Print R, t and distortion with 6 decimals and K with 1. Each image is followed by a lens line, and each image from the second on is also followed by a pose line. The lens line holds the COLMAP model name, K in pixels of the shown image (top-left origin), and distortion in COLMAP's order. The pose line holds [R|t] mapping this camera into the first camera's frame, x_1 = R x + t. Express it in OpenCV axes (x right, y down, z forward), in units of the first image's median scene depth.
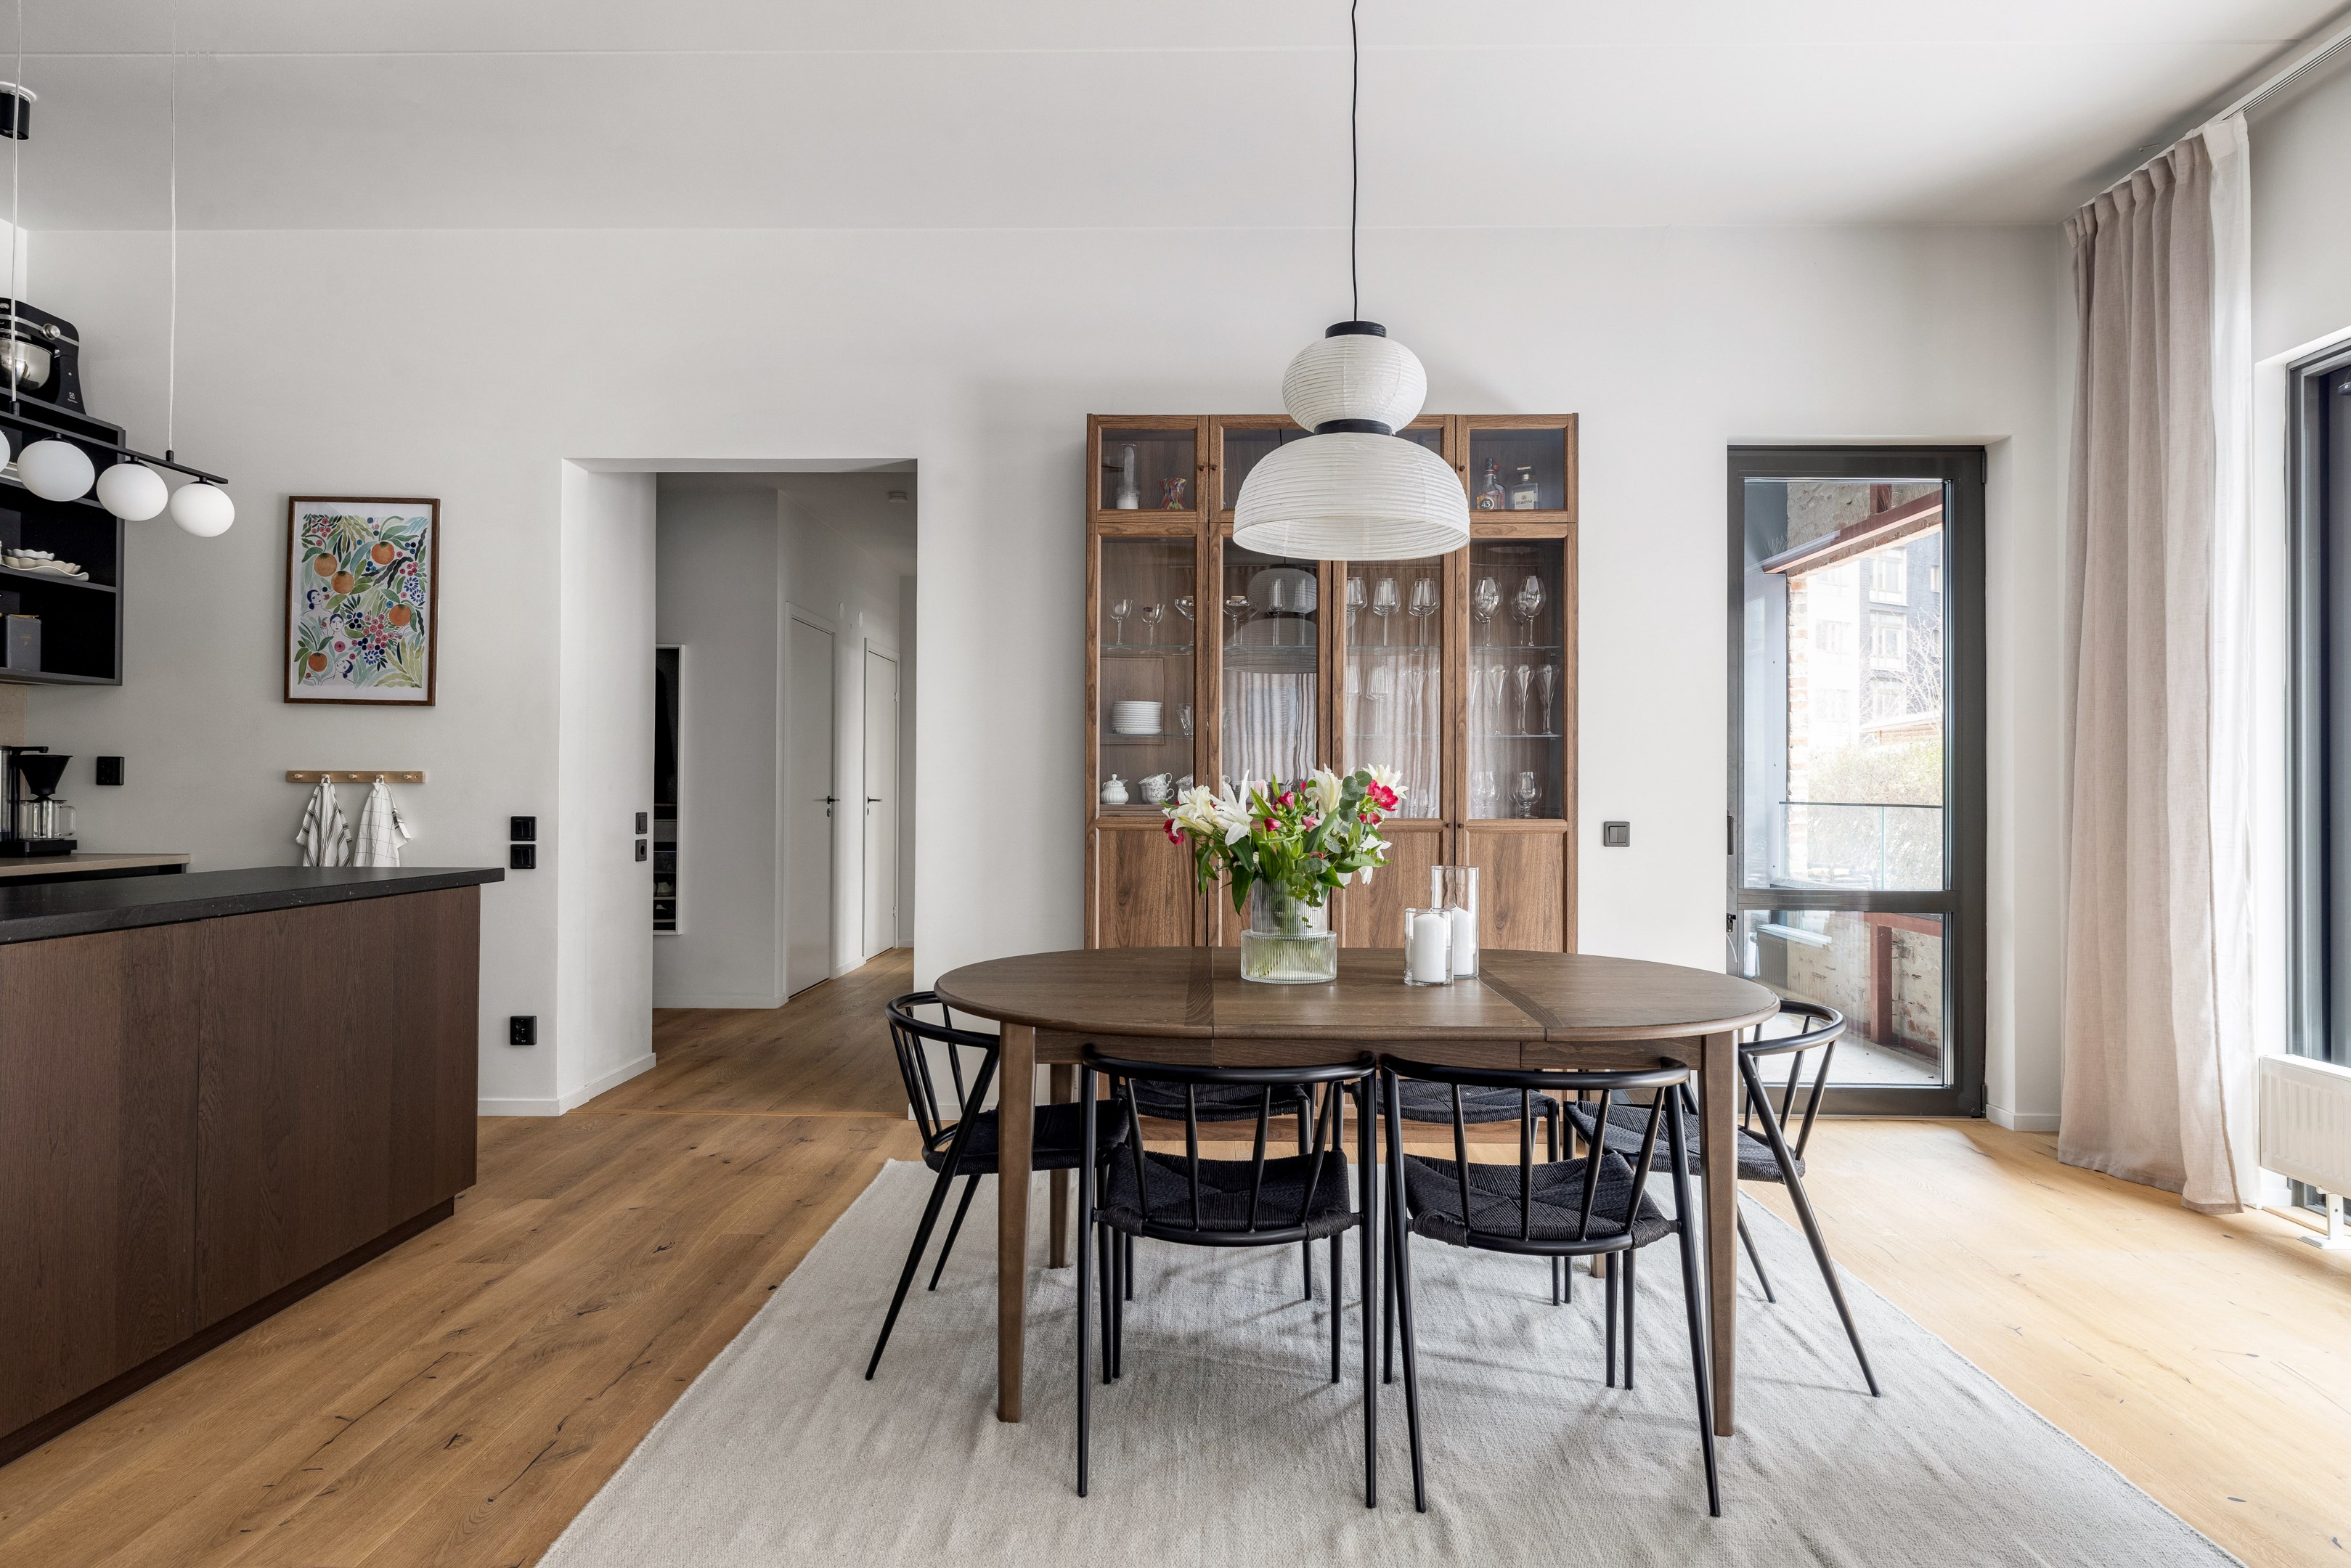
lens RADIAL K [[1347.2, 0, 1170.0], [0, 1347.2, 773.2], [0, 0, 1]] dist [0.003140, 0.000887]
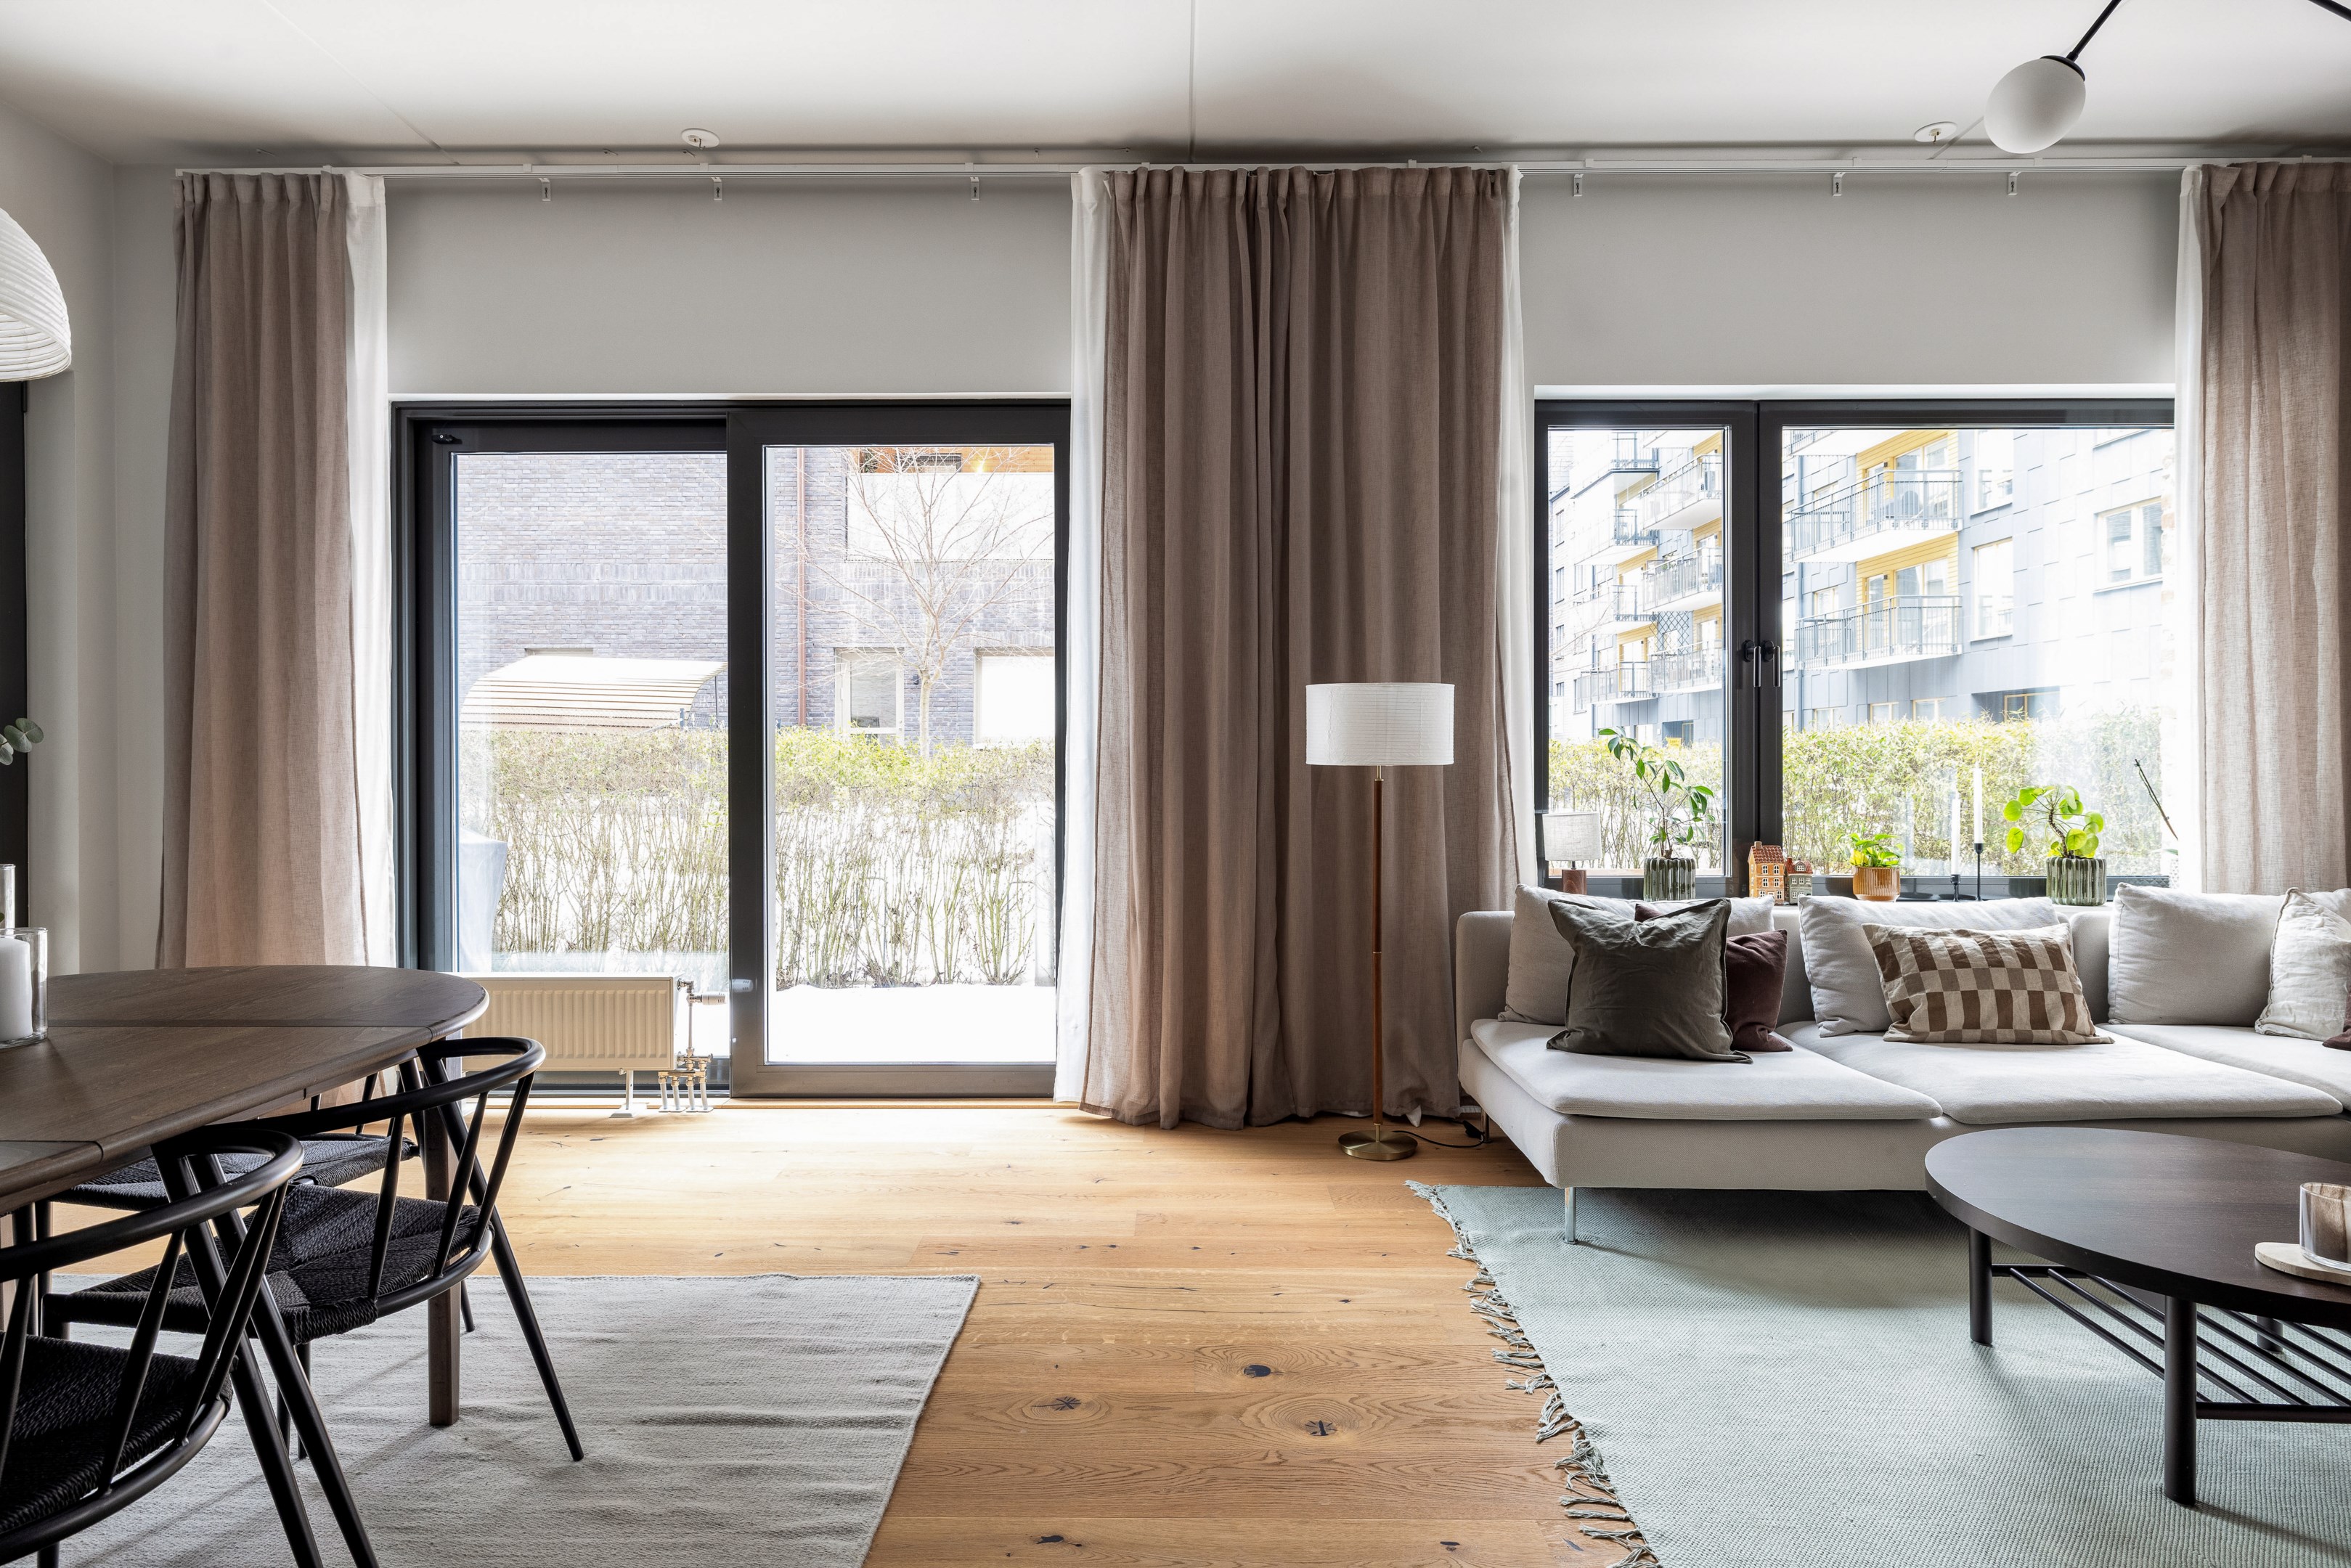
lens RADIAL K [[1274.5, 0, 1174.2], [0, 1274.5, 770.6], [0, 0, 1]] dist [0.001820, 0.000558]
pose [[-0.021368, -0.007897, 0.999740, -0.266106], [-0.012467, 0.999893, 0.007632, 0.007202], [-0.999694, -0.012300, -0.021464, 0.261715]]
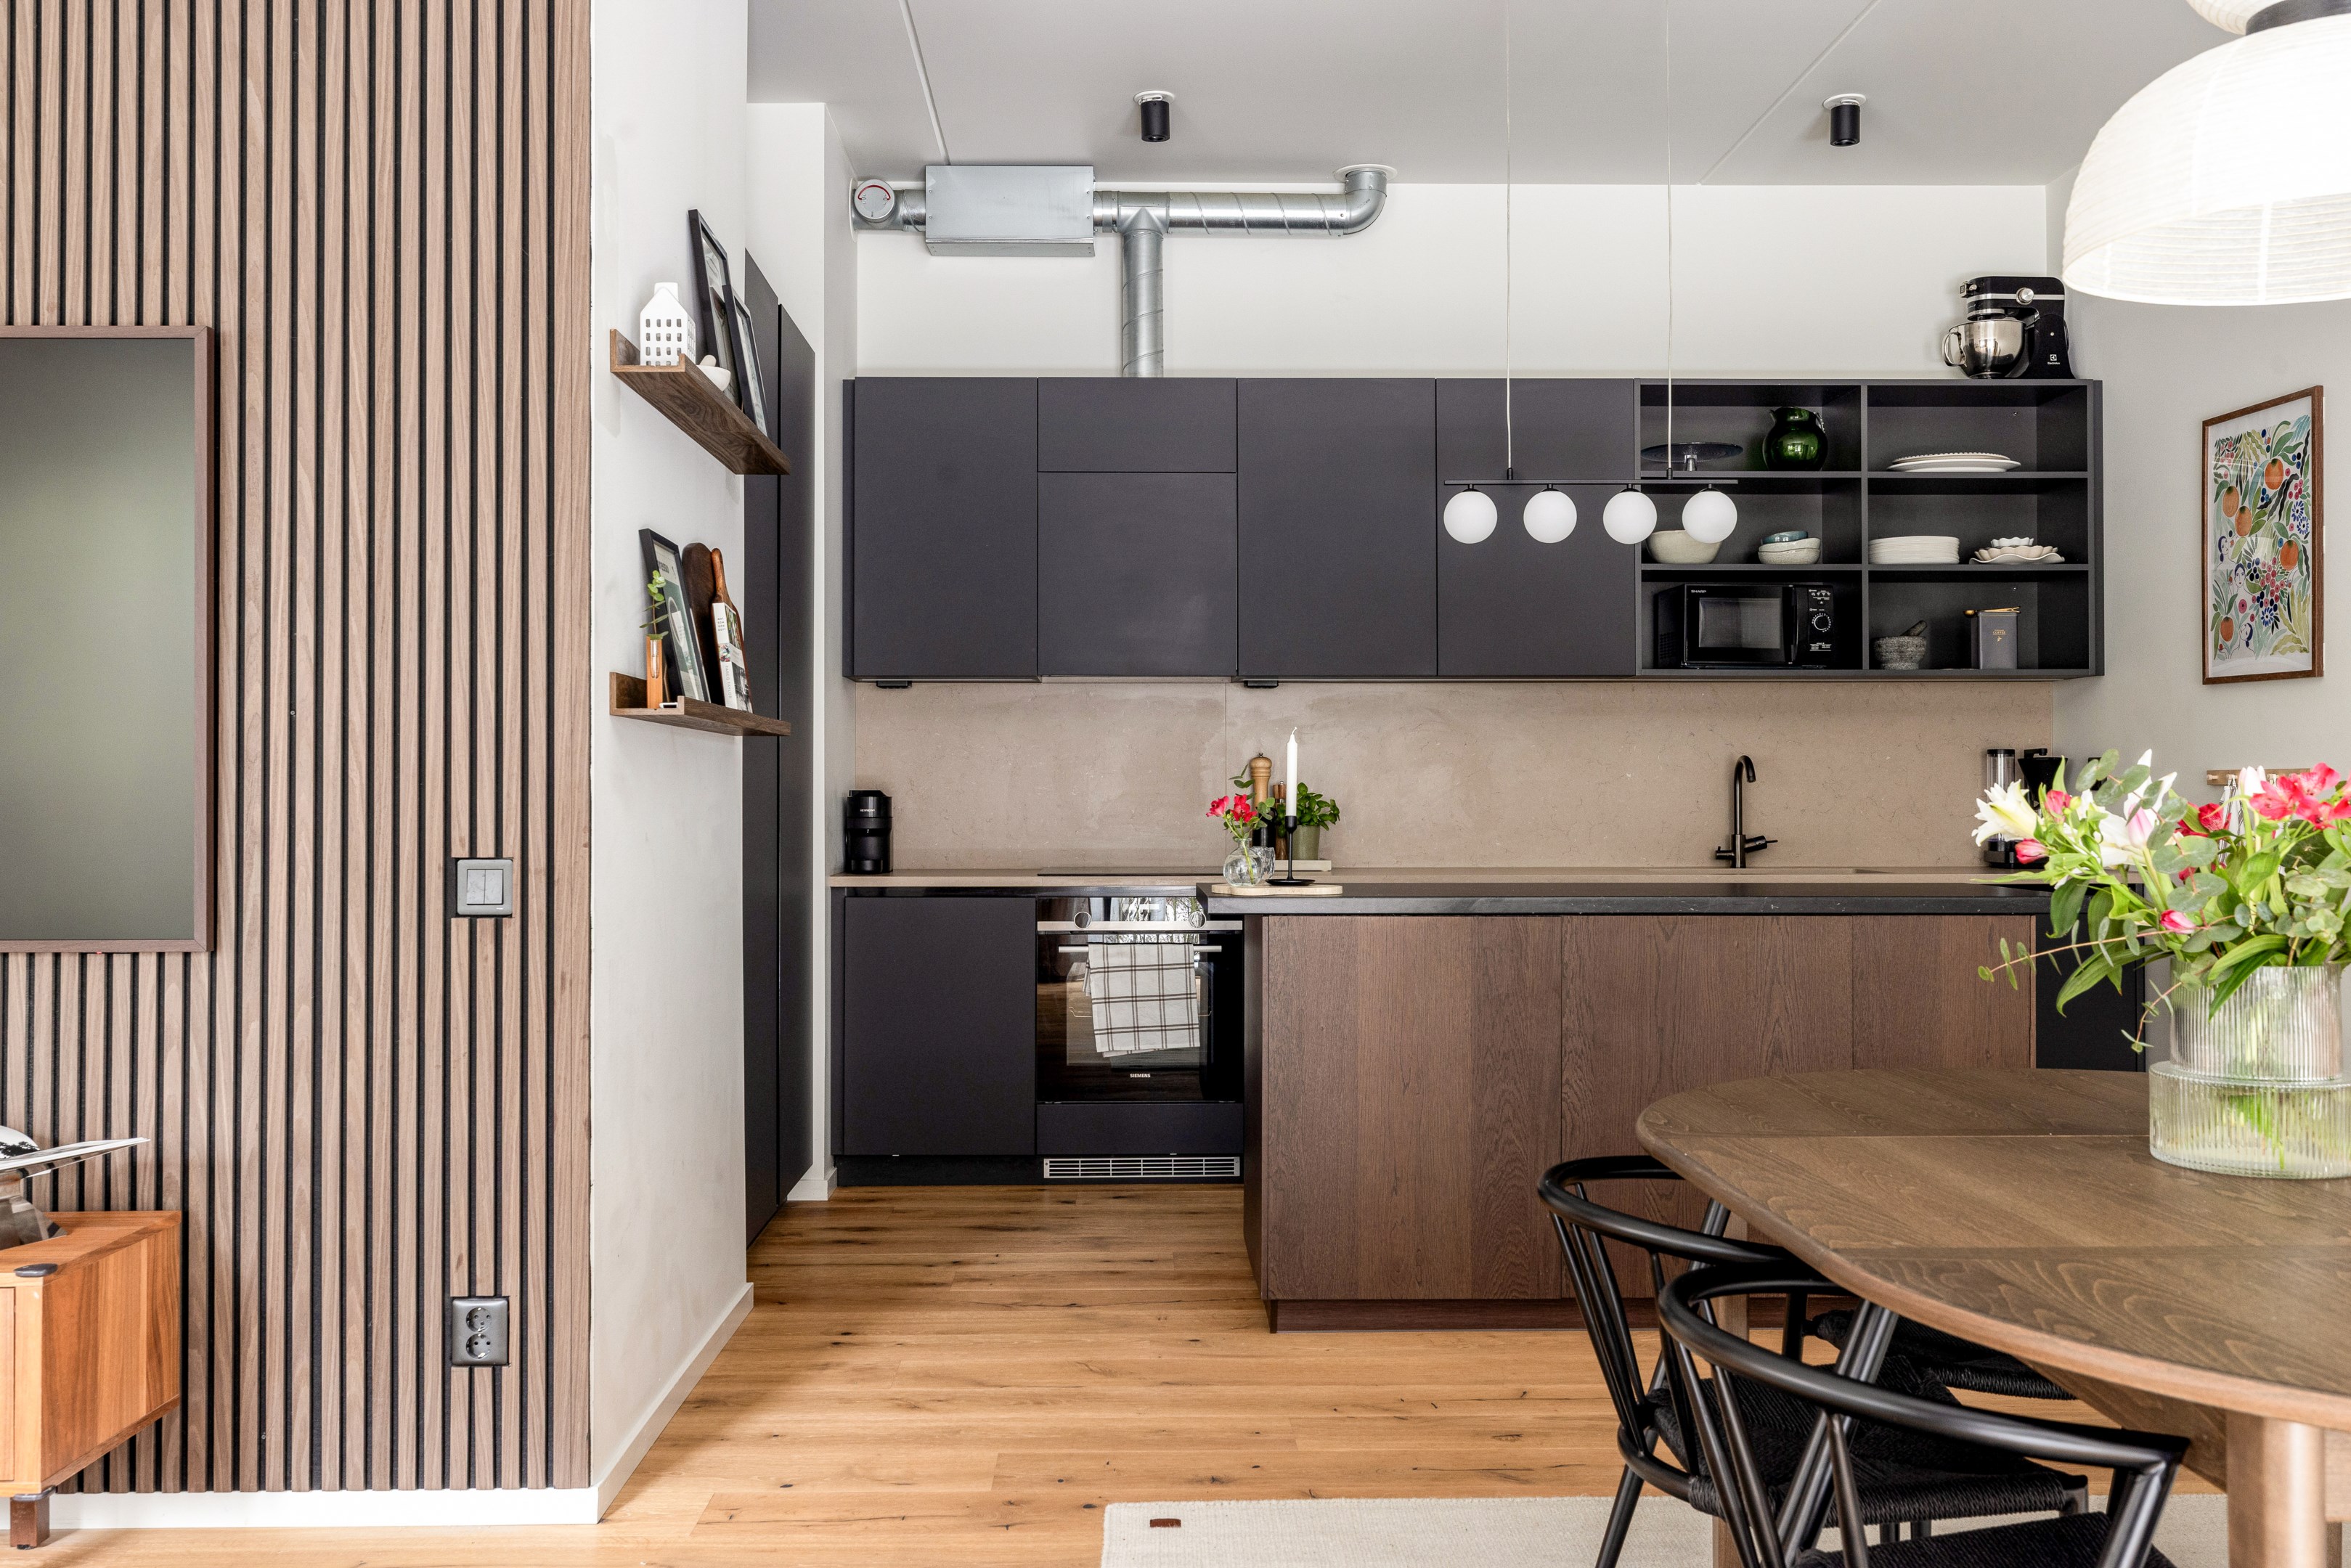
lens RADIAL K [[1993.3, 0, 1168.1], [0, 1993.3, 773.3], [0, 0, 1]] dist [0.003328, 0.000975]
pose [[0.047334, -0.014482, -0.998774, 0.497005], [0.015418, 0.999786, -0.013766, 0.006799], [0.998760, -0.014748, 0.047547, 0.352053]]
